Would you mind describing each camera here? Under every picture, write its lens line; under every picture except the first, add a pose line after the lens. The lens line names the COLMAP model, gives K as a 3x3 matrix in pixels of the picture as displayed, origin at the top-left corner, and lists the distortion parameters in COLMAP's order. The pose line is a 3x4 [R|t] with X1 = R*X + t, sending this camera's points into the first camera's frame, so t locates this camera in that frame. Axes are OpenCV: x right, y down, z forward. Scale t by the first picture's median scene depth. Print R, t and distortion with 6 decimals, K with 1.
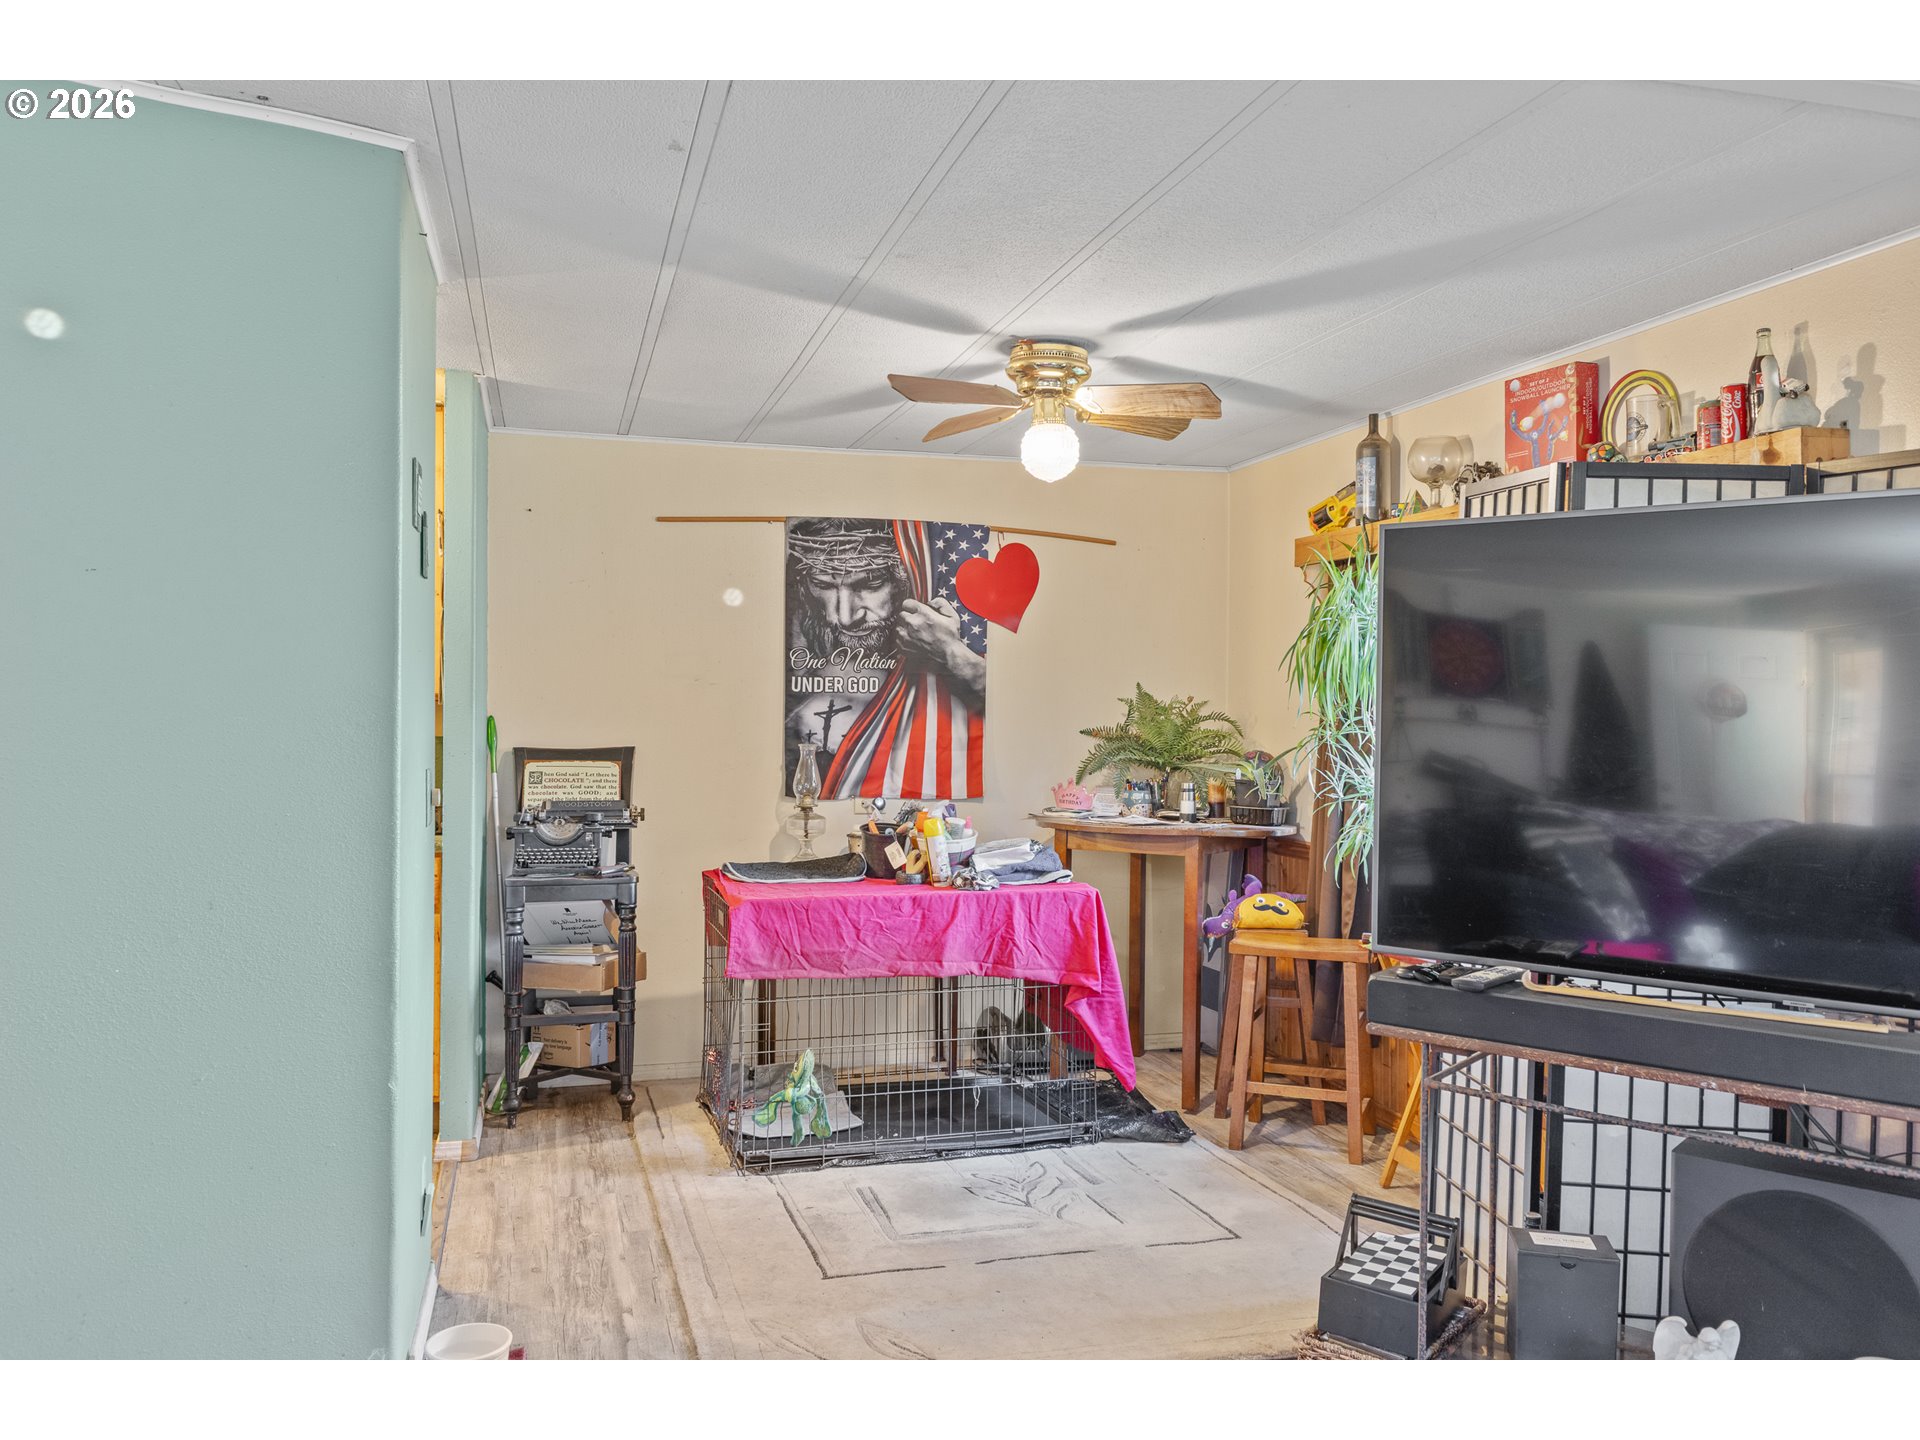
lens RADIAL K [[1569.9, 0, 963.9], [0, 1569.9, 723.8], [0, 0, 1]] dist [0.006503, -0.017339]
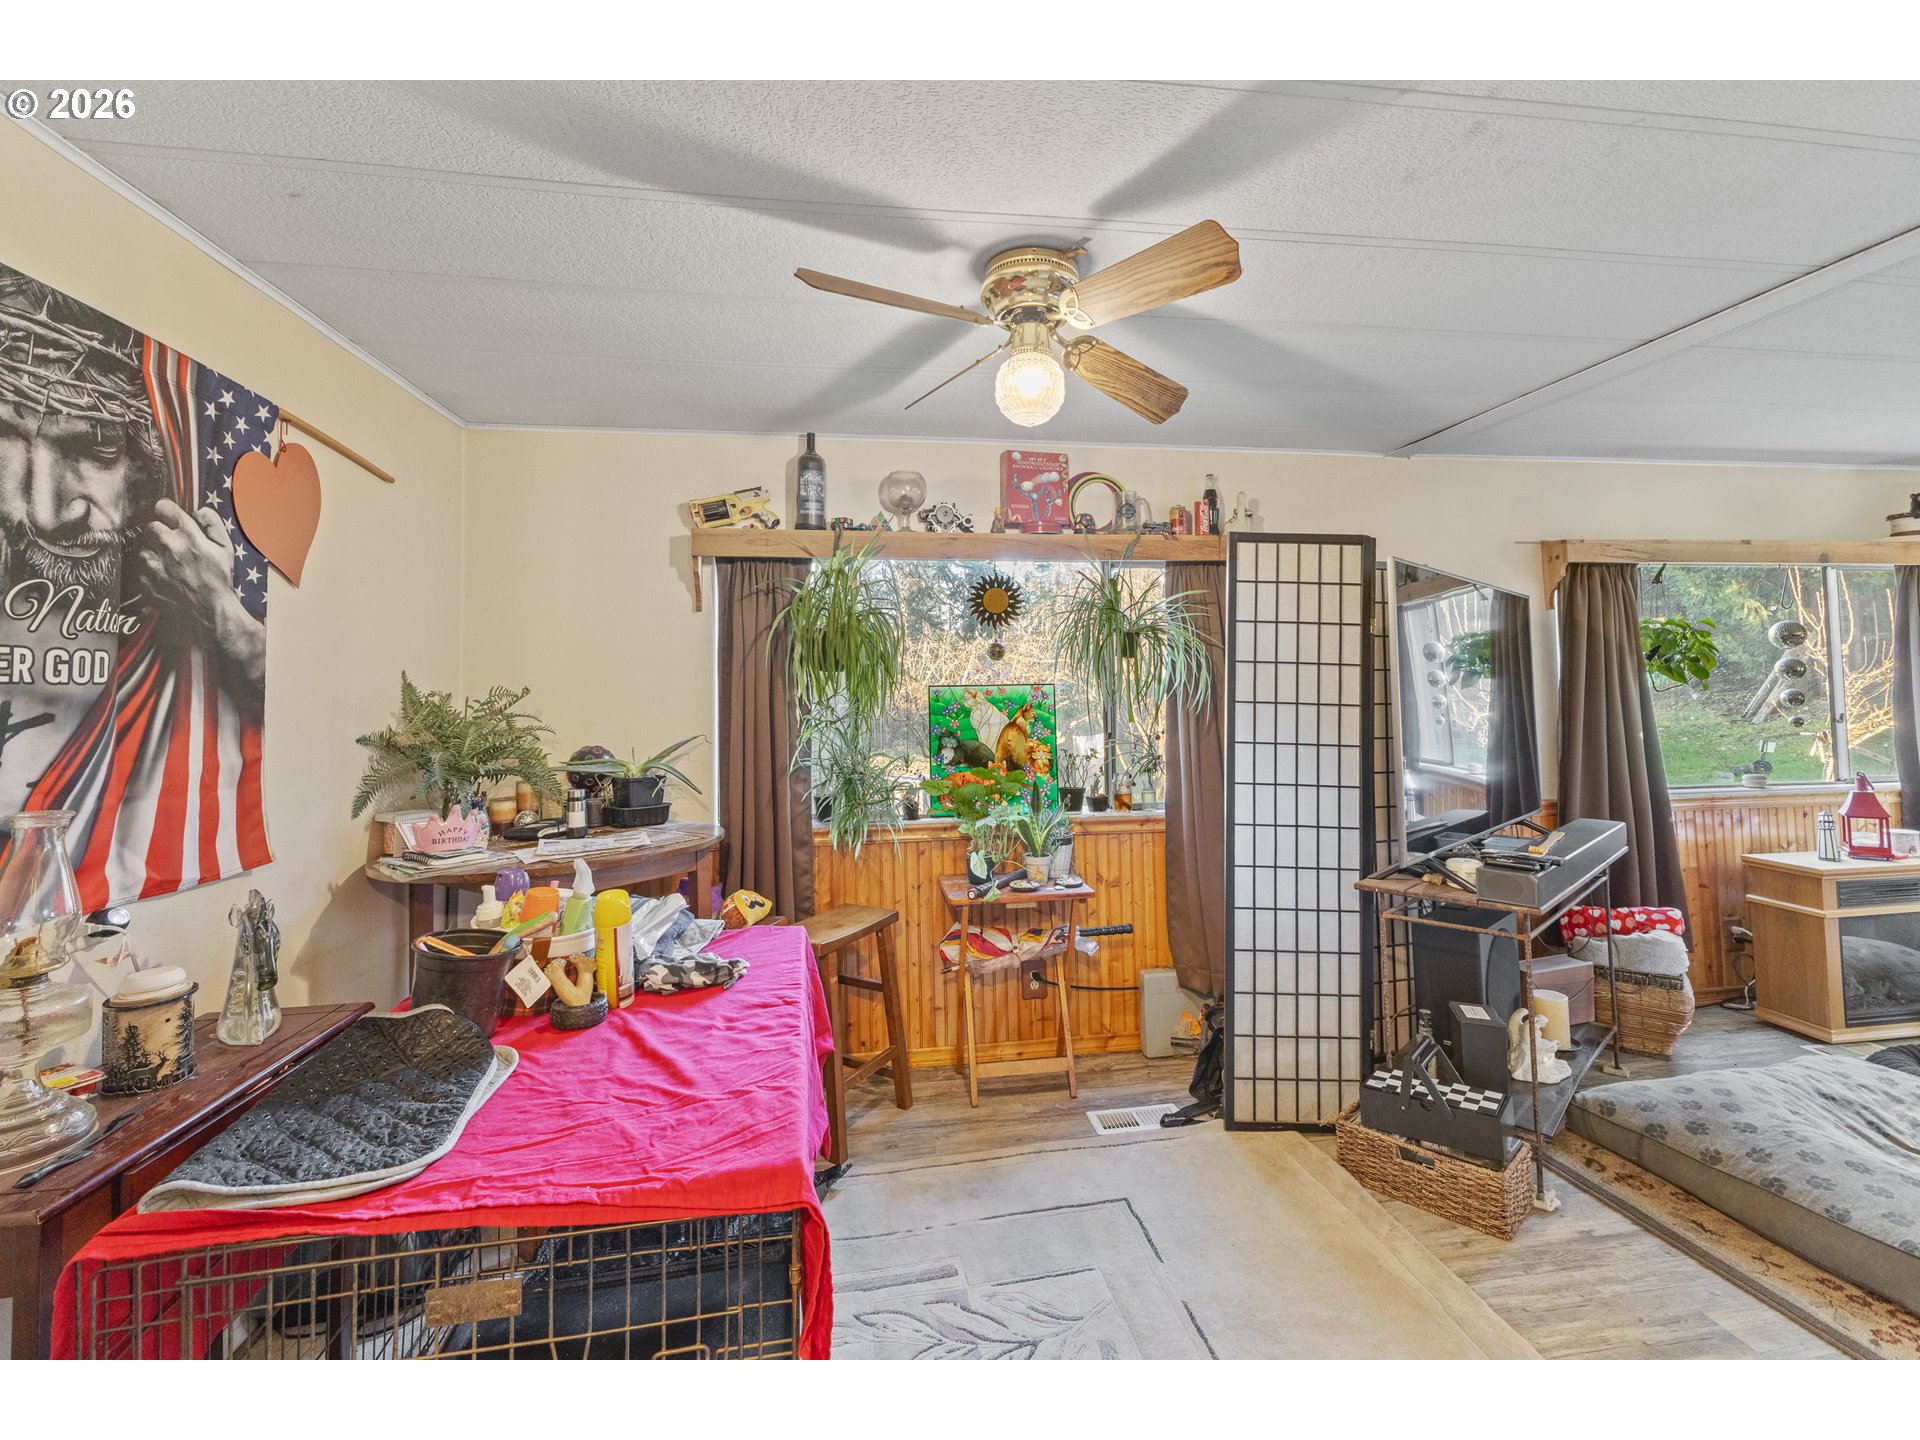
lens RADIAL K [[852.0, 0, 996.6], [0, 852.0, 646.5], [0, 0, 1]] dist [0.008274, -0.000760]
pose [[0.088804, 0.040358, 0.995231, -0.285528], [0.025775, 0.998751, -0.042800, -0.013058], [-0.995716, 0.029453, 0.087653, 0.709991]]
